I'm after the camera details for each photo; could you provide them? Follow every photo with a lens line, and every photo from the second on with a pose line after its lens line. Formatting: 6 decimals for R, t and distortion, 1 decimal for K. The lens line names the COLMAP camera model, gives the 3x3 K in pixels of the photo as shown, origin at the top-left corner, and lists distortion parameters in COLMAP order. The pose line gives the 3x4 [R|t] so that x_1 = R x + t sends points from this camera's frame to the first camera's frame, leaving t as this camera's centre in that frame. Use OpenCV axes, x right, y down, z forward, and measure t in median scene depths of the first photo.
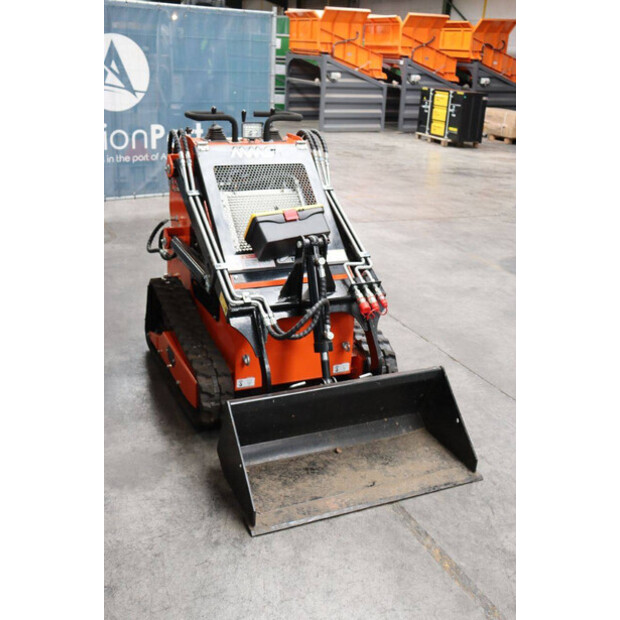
lens RADIAL K [[701.5, 0, 308.6], [0, 701.5, 309.9], [0, 0, 1]] dist [-0.017741, 0.000000]
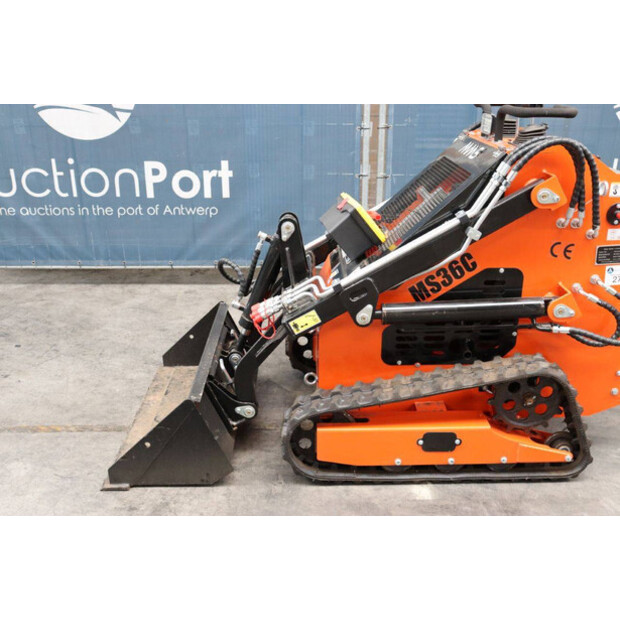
lens RADIAL K [[652.5, 0, 311.0], [0, 652.5, 307.3], [0, 0, 1]] dist [-0.042279, 0.000000]
pose [[-0.400966, 0.280652, -0.872044, 0.777109], [-0.337779, 0.839553, 0.425506, -0.381135], [0.851547, 0.465172, -0.241834, 1.297341]]
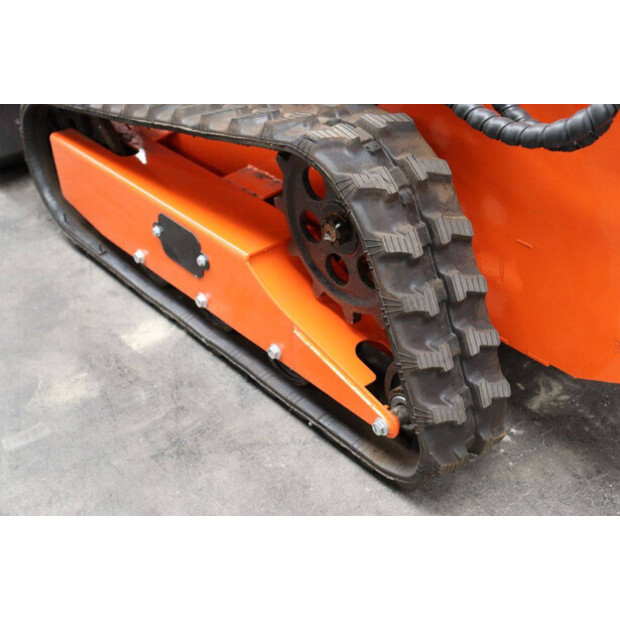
lens RADIAL K [[964.0, 0, 304.0], [0, 964.0, 307.6], [0, 0, 1]] dist [0.115682, 0.000000]
pose [[-0.968249, 0.142489, -0.205404, 0.114232], [-0.079415, 0.603774, 0.793190, -0.359207], [0.237038, 0.784318, -0.573288, 1.659296]]
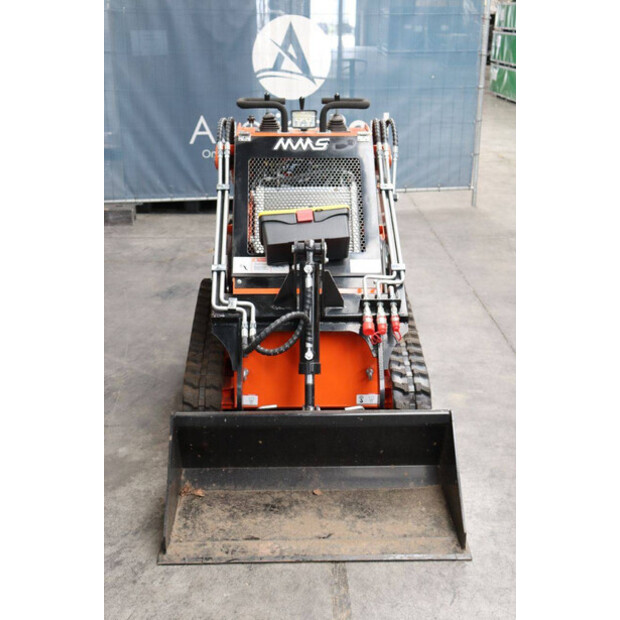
lens RADIAL K [[818.9, 0, 313.6], [0, 818.9, 307.4], [0, 0, 1]] dist [0.046522, 0.000000]
pose [[0.922614, 0.087650, -0.375634, 0.402717], [-0.098947, 0.995034, -0.010849, -0.011655], [0.372817, 0.047177, 0.926705, 0.064395]]
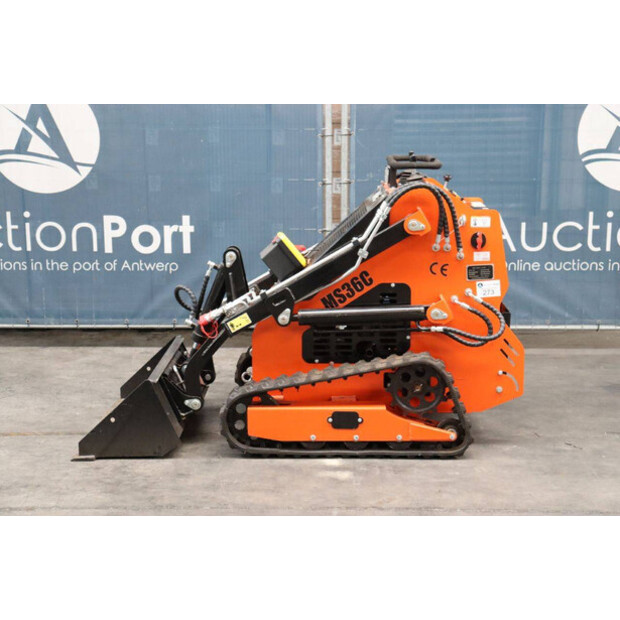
lens RADIAL K [[1161.8, 0, 307.5], [0, 1161.8, 300.8], [0, 0, 1]] dist [0.267580, 0.000000]
pose [[-0.435151, 0.116946, -0.892730, 1.664385], [-0.330207, 0.901709, 0.279078, -0.601426], [0.837620, 0.416227, -0.353763, 1.822361]]
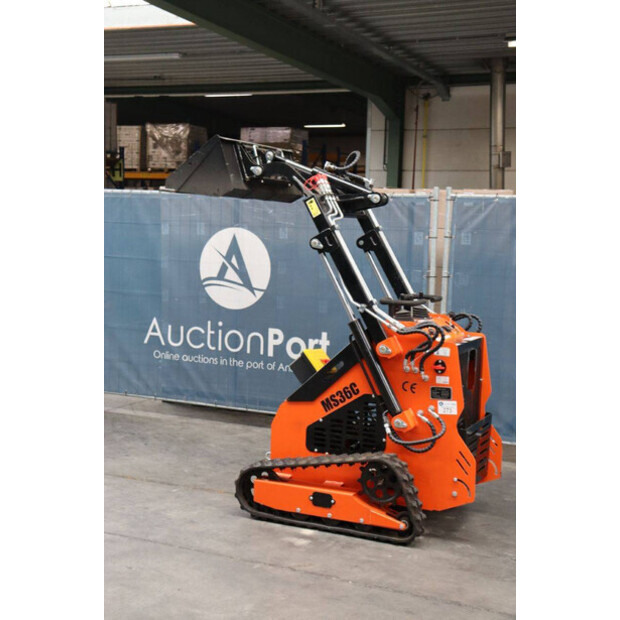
lens RADIAL K [[964.0, 0, 293.5], [0, 964.0, 307.2], [0, 0, 1]] dist [0.115682, 0.000000]
pose [[-0.767284, -0.014362, -0.641147, 1.307294], [-0.282715, 0.904935, 0.318065, -0.868809], [0.575628, 0.425308, -0.698402, 2.425801]]
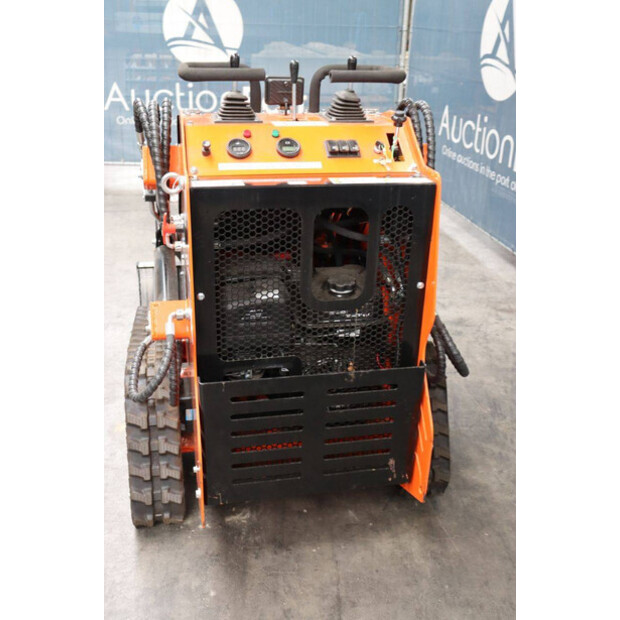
lens RADIAL K [[652.5, 0, 304.6], [0, 652.5, 309.2], [0, 0, 1]] dist [-0.042279, 0.000000]
pose [[-0.971289, -0.153349, 0.181885, -0.262847], [0.018302, 0.714100, 0.699804, -0.587859], [-0.237199, 0.683041, -0.690791, 1.748081]]
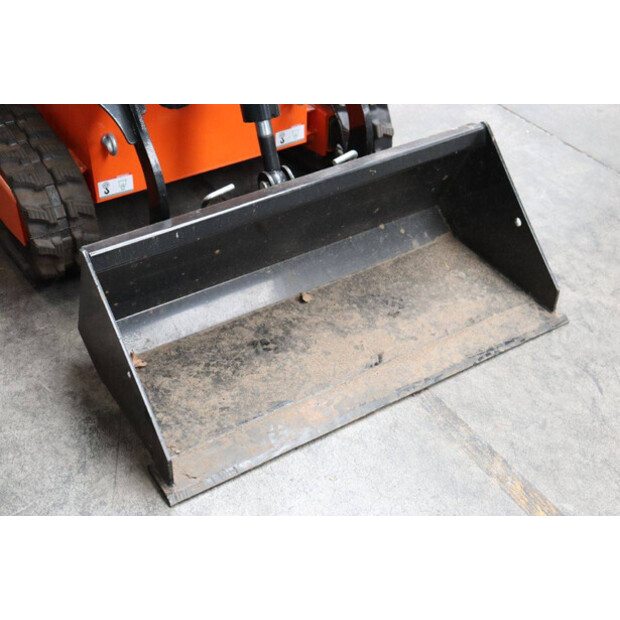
lens RADIAL K [[924.5, 0, 320.1], [0, 924.5, 303.8], [0, 0, 1]] dist [0.090622, 0.000000]
pose [[0.988558, -0.115956, 0.096474, -0.017095], [0.079618, 0.944338, 0.319196, -0.025097], [-0.128117, -0.307863, 0.942765, 0.323868]]
